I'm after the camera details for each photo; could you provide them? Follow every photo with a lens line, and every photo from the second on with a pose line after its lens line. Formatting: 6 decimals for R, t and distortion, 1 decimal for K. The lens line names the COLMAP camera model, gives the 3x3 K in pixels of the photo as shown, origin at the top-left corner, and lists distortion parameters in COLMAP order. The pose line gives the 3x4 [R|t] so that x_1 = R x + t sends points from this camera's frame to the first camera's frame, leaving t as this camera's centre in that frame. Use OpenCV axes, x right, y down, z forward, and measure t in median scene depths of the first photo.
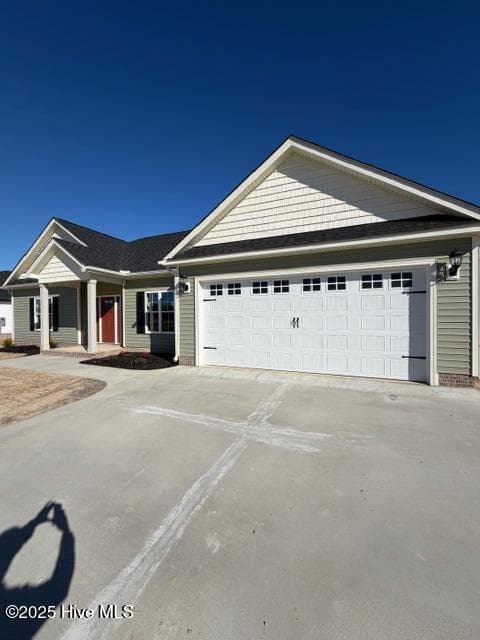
lens RADIAL K [[270.7, 0, 240.0], [0, 270.7, 320.0], [0, 0, 1]] dist [-0.000916, 0.000007]
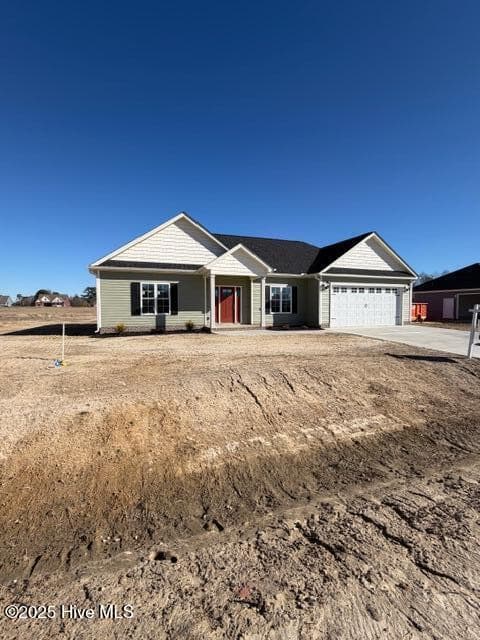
lens RADIAL K [[270.7, 0, 240.0], [0, 270.7, 320.0], [0, 0, 1]] dist [-0.000916, 0.000007]
pose [[0.711238, -0.030419, 0.702293, -1.845039], [0.007307, 0.999329, 0.035885, 0.034451], [-0.702913, -0.020391, 0.710983, 0.053084]]
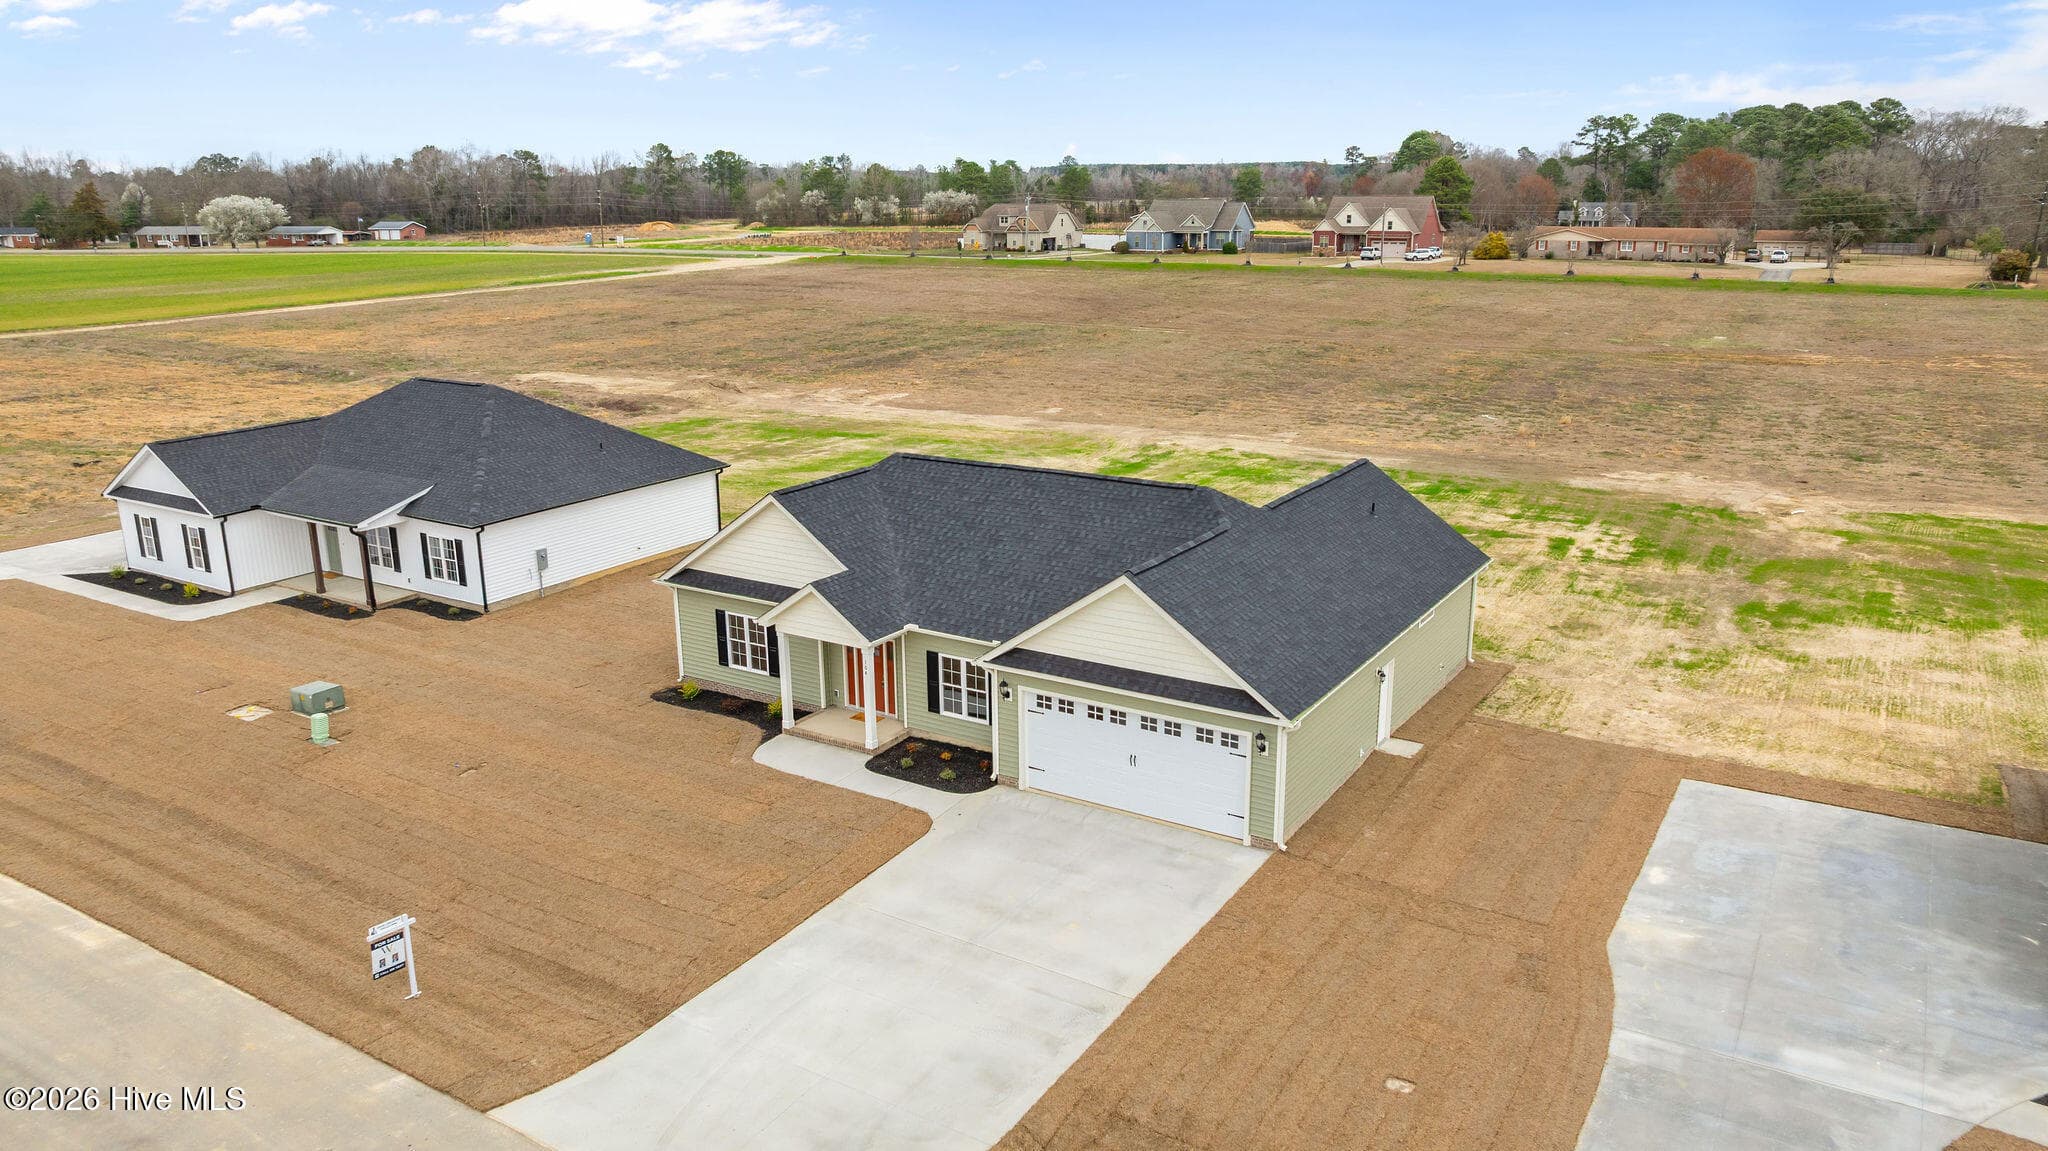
lens RADIAL K [[1451.0, 0, 1021.4], [0, 1451.0, 561.8], [0, 0, 1]] dist [-0.016624, -0.004279]
pose [[0.988483, 0.036201, -0.146941, 0.410020], [0.001216, 0.969036, 0.246918, -1.402852], [0.151329, -0.244253, 0.957831, -2.679822]]
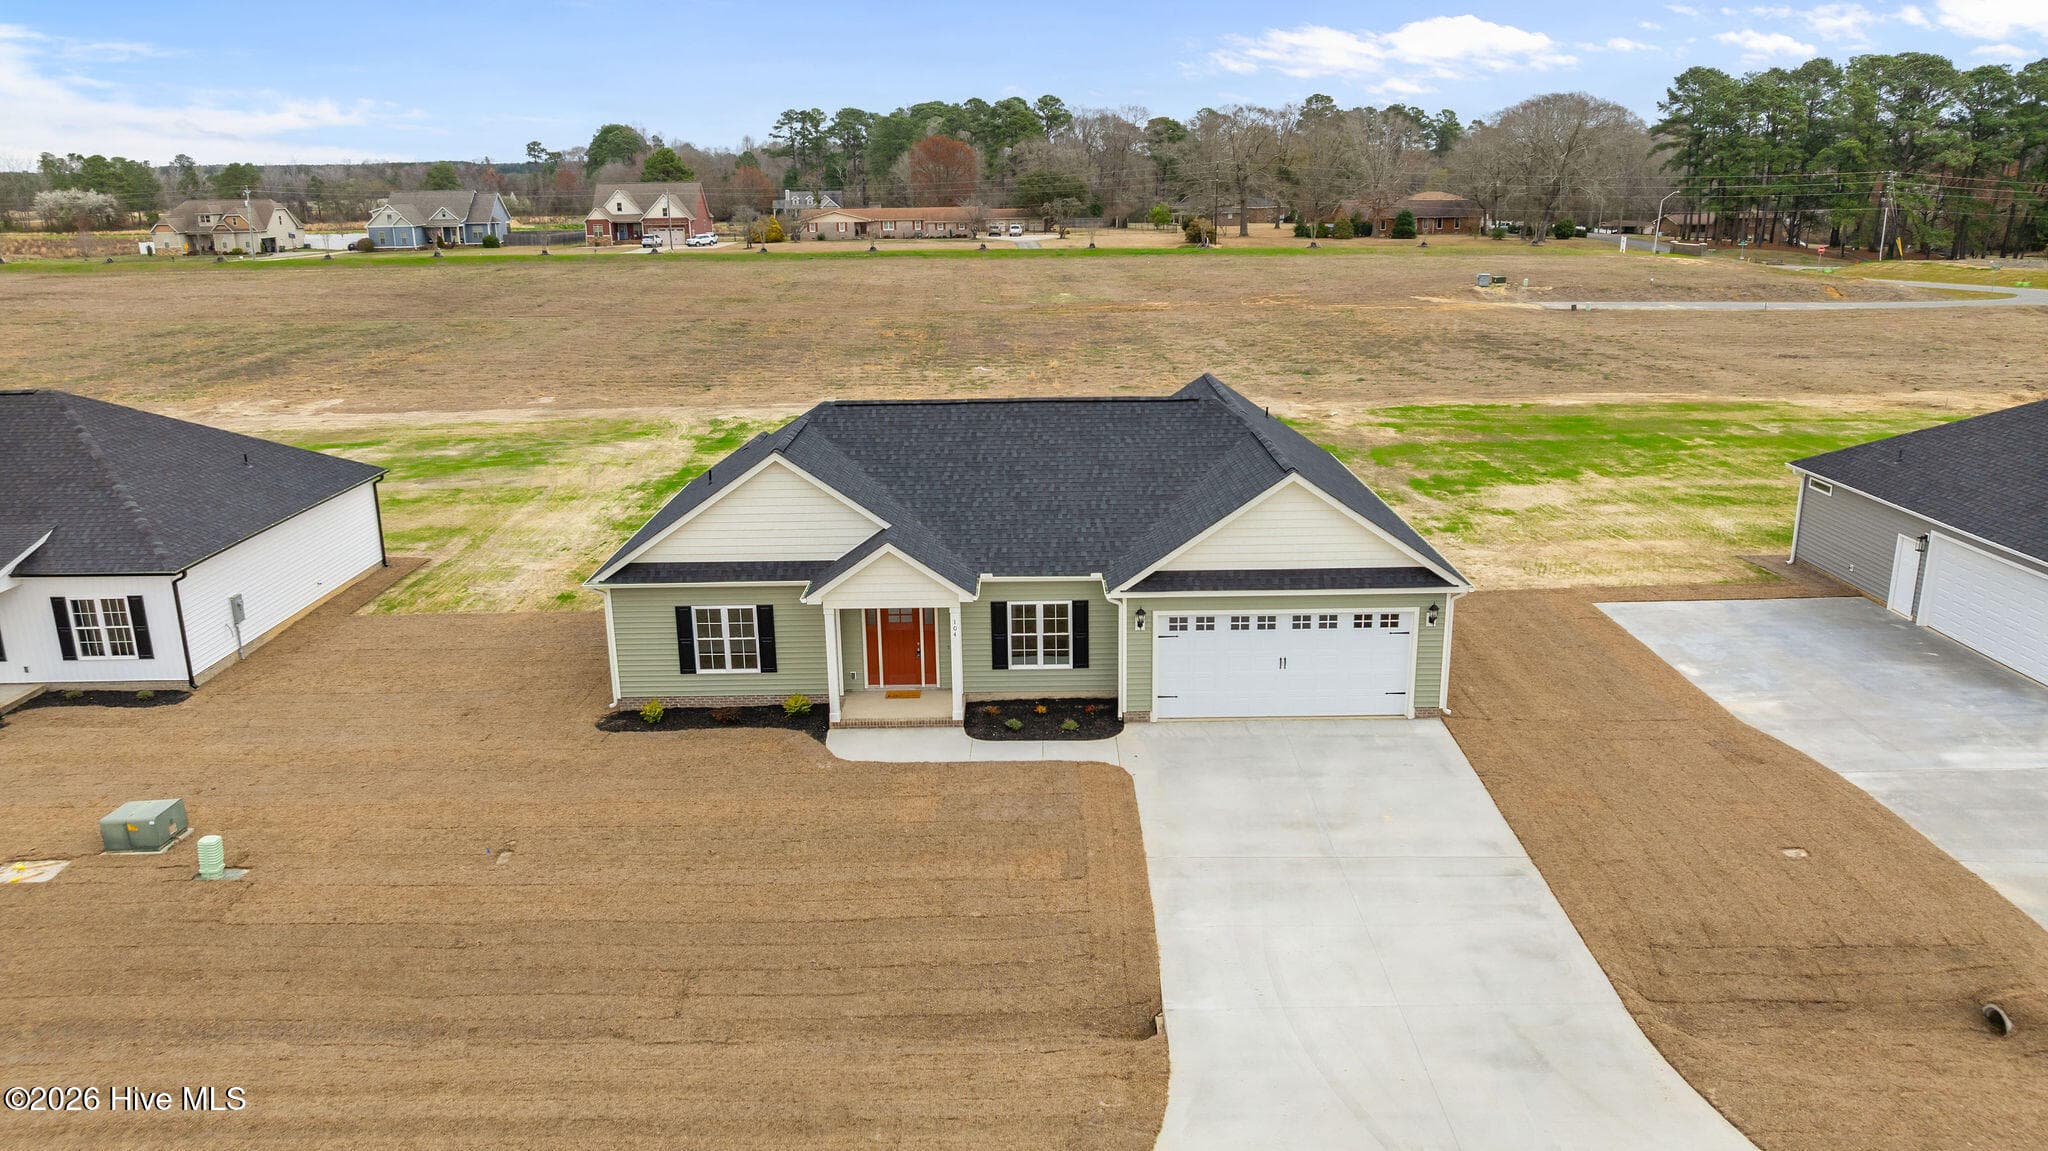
lens RADIAL K [[1451.0, 0, 1021.4], [0, 1451.0, 561.8], [0, 0, 1]] dist [-0.016624, -0.004279]
pose [[0.917770, -0.111137, 0.381244, -1.816712], [0.013189, 0.968041, 0.250445, -1.171193], [-0.396894, -0.224823, 0.889905, -2.155227]]
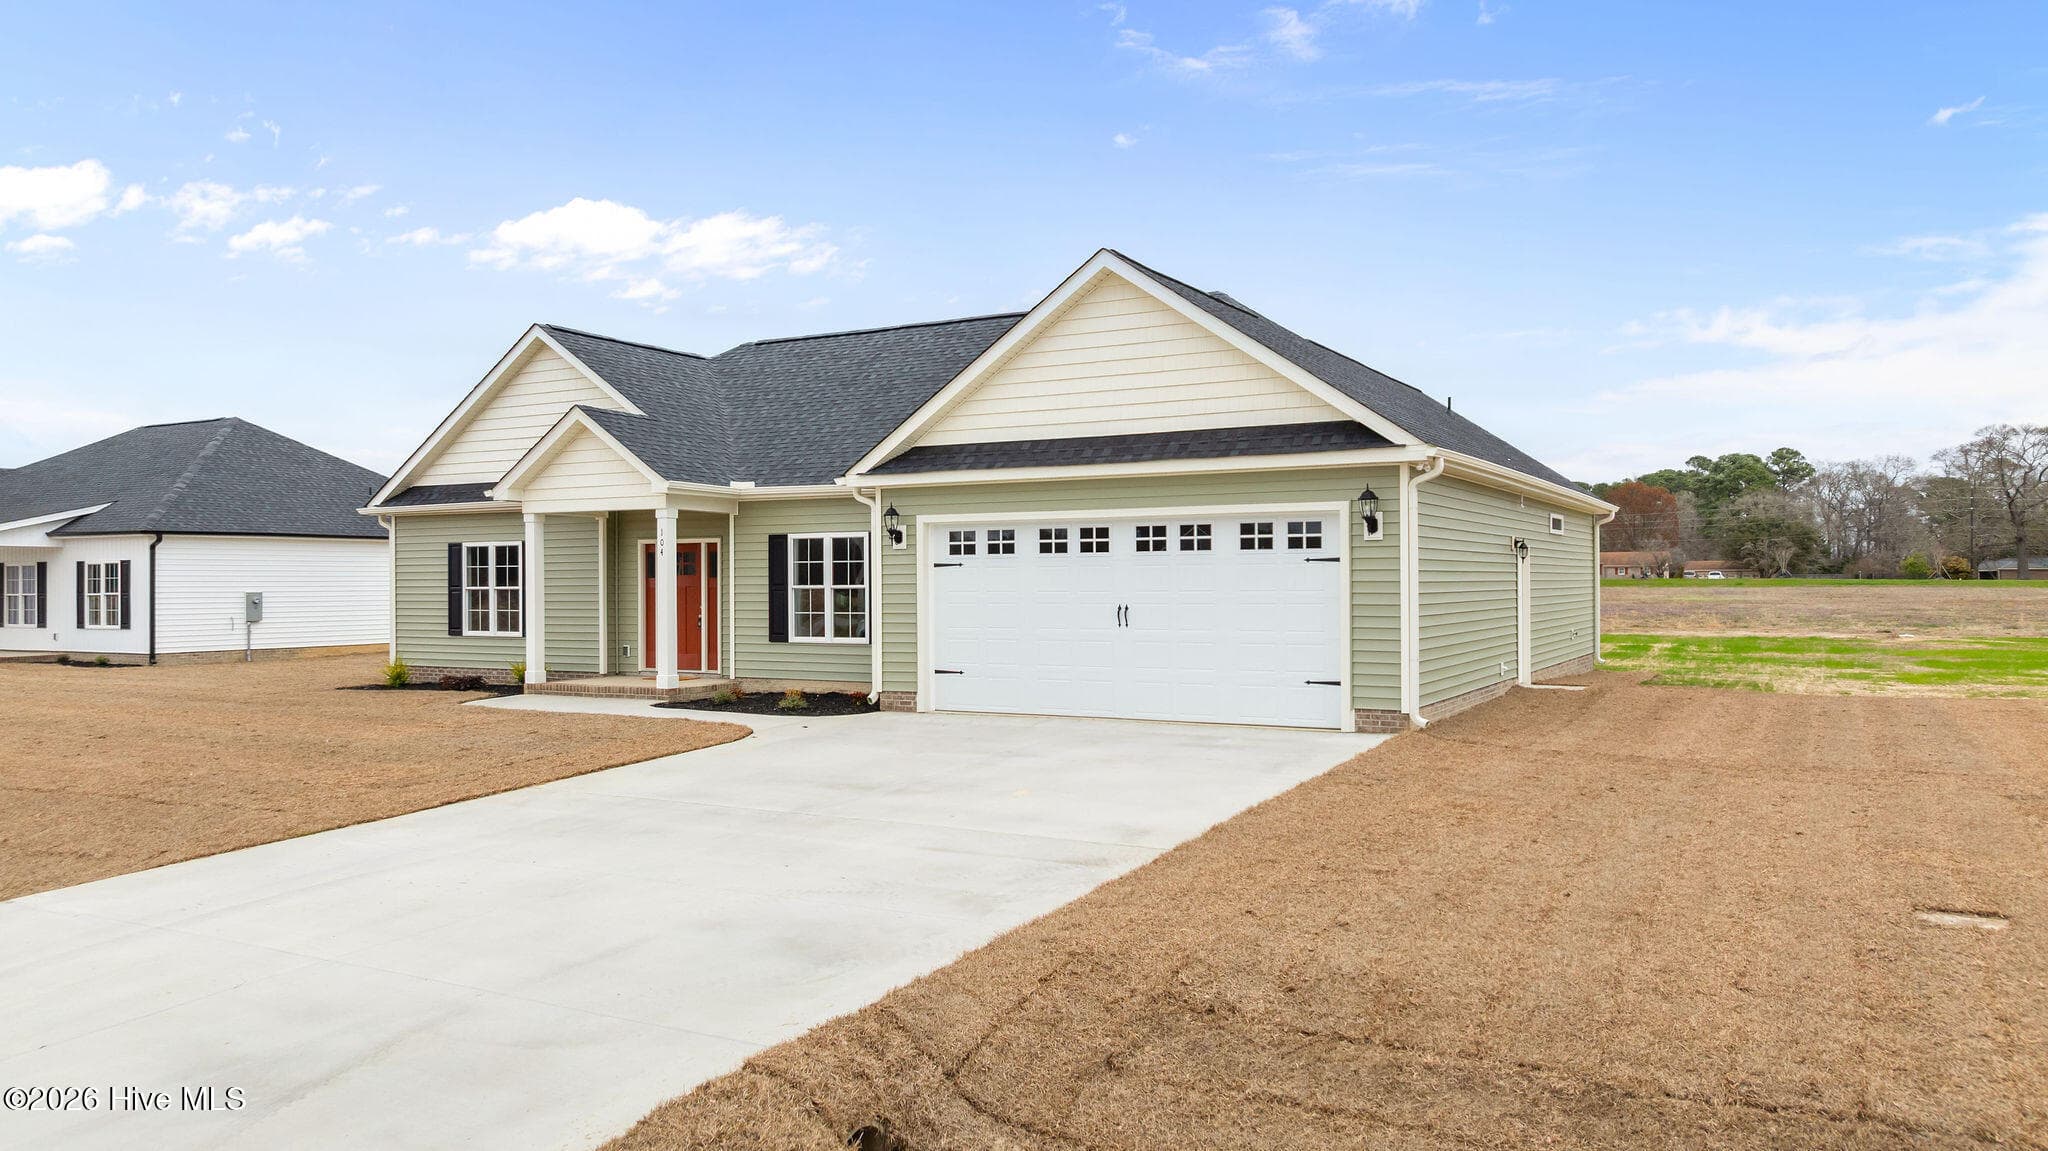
lens RADIAL K [[1451.0, 0, 1021.4], [0, 1451.0, 561.8], [0, 0, 1]] dist [-0.016624, -0.004279]
pose [[0.994942, -0.000640, -0.100447, 0.227938], [-0.001799, 0.999706, -0.024190, -0.019111], [0.100433, 0.024248, 0.994648, -1.255346]]
